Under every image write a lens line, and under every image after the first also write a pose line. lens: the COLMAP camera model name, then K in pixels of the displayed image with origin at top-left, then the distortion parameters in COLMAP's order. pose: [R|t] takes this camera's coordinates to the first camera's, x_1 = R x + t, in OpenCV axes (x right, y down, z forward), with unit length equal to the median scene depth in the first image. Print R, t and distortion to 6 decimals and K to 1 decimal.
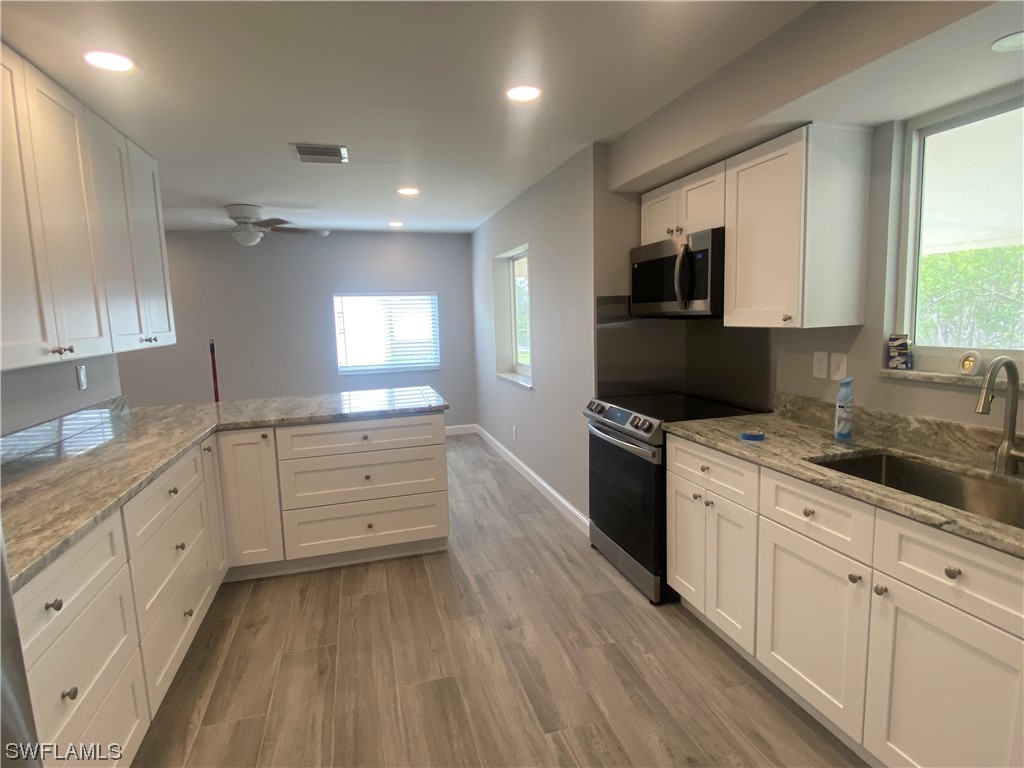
lens RADIAL K [[535.5, 0, 530.1], [0, 535.5, 384.0], [0, 0, 1]] dist [0.034156, -0.055775]
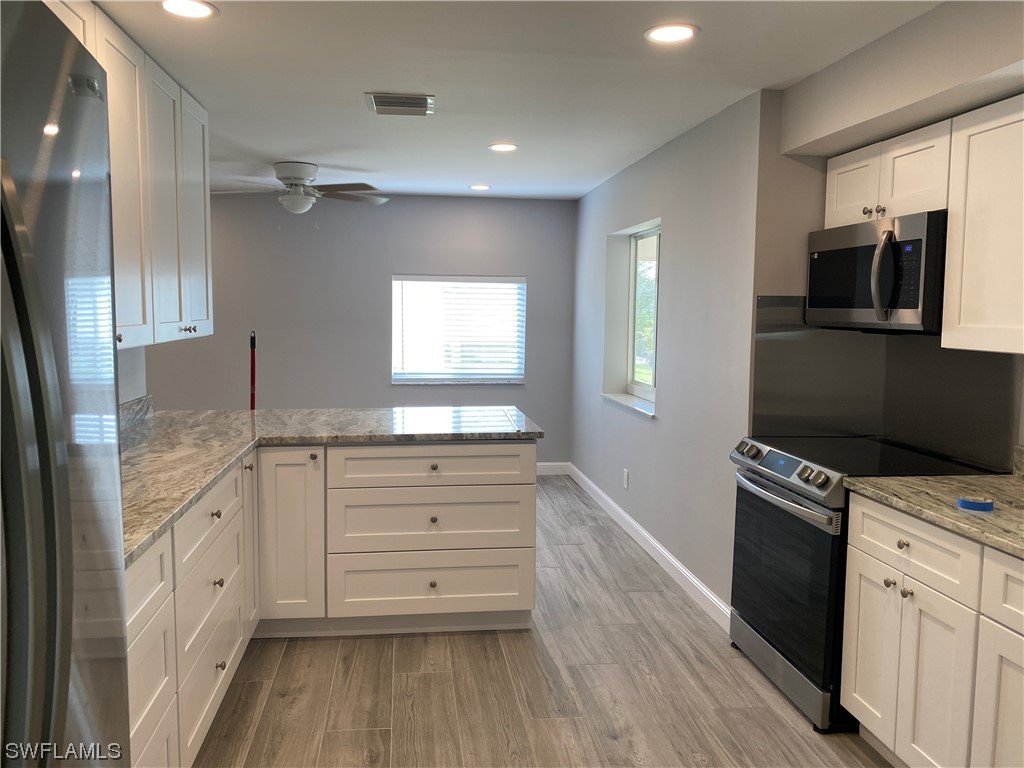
lens RADIAL K [[775.5, 0, 508.0], [0, 775.5, 372.8], [0, 0, 1]] dist [0.004055, -0.033873]
pose [[0.983089, 0.053084, -0.175264, -0.017560], [-0.060845, 0.997377, -0.039205, 0.000874], [0.172723, 0.049206, 0.983741, -0.084603]]
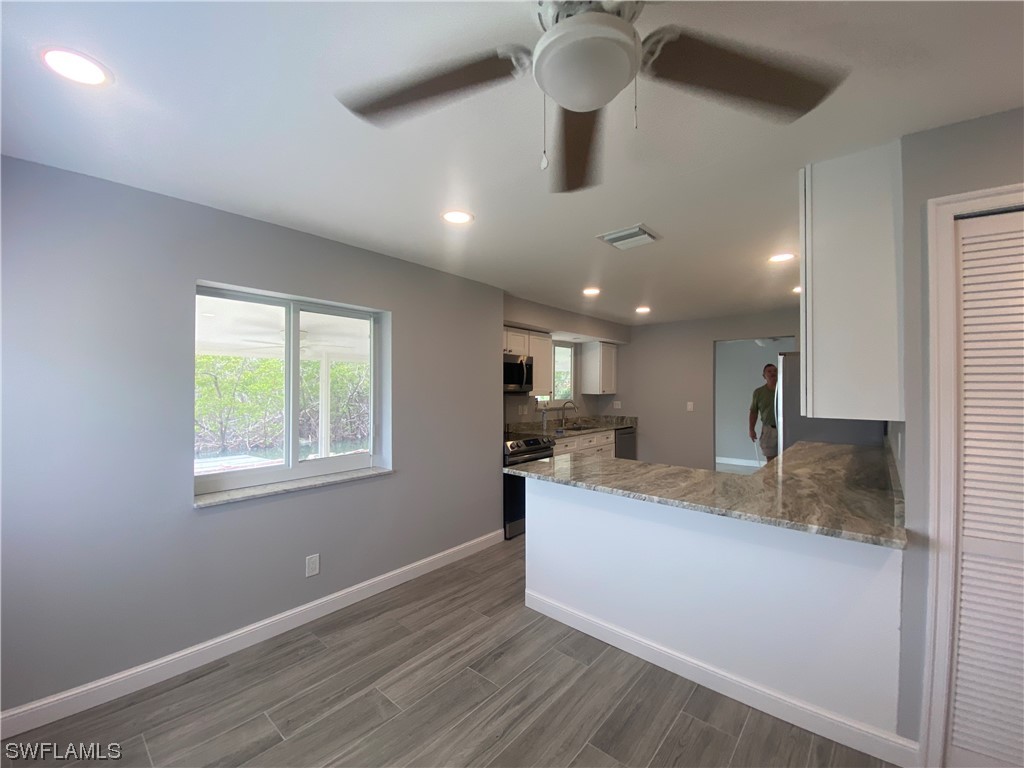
lens RADIAL K [[418.4, 0, 512.0], [0, 418.4, 384.0], [0, 0, 1]] dist [-0.000042, -0.000019]
pose [[-0.521381, 0.030177, 0.852790, -1.042913], [0.118906, 0.992194, 0.037587, -0.208768], [-0.844999, 0.120999, -0.520899, 1.776753]]
